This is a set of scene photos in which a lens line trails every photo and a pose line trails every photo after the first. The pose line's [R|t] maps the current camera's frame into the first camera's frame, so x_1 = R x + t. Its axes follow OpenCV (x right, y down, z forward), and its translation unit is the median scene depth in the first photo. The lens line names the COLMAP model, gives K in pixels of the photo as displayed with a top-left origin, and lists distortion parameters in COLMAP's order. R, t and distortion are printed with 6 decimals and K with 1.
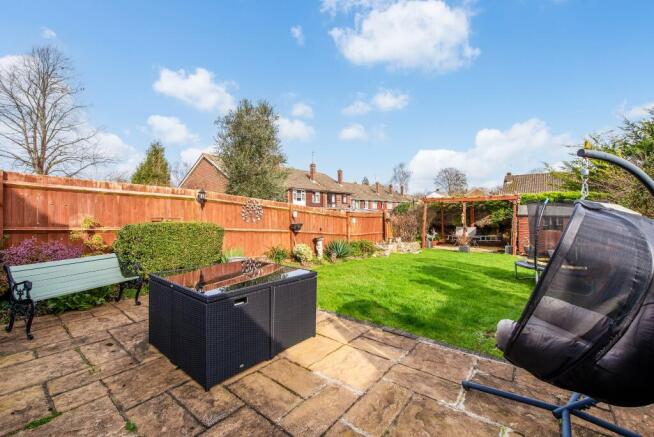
lens RADIAL K [[264.0, 0, 327.8], [0, 264.0, 216.7], [0, 0, 1]] dist [-0.020736, -0.001703]
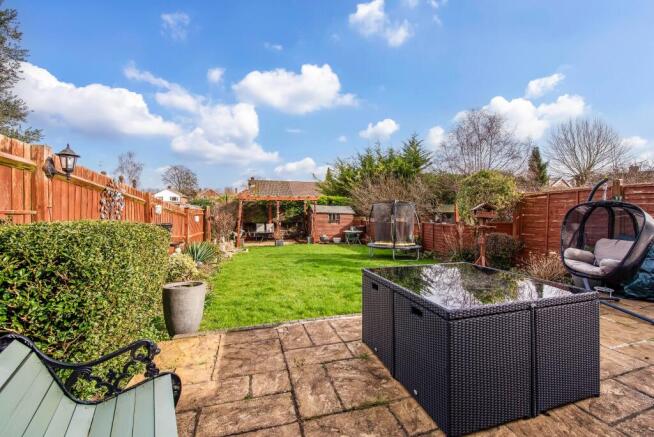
lens RADIAL K [[264.0, 0, 326.5], [0, 264.0, 215.8], [0, 0, 1]] dist [-0.020736, -0.001703]
pose [[0.598714, -0.006919, 0.800933, -0.221988], [0.006063, 0.999973, 0.004106, 0.004178], [-0.800940, 0.002398, 0.598740, 0.156961]]
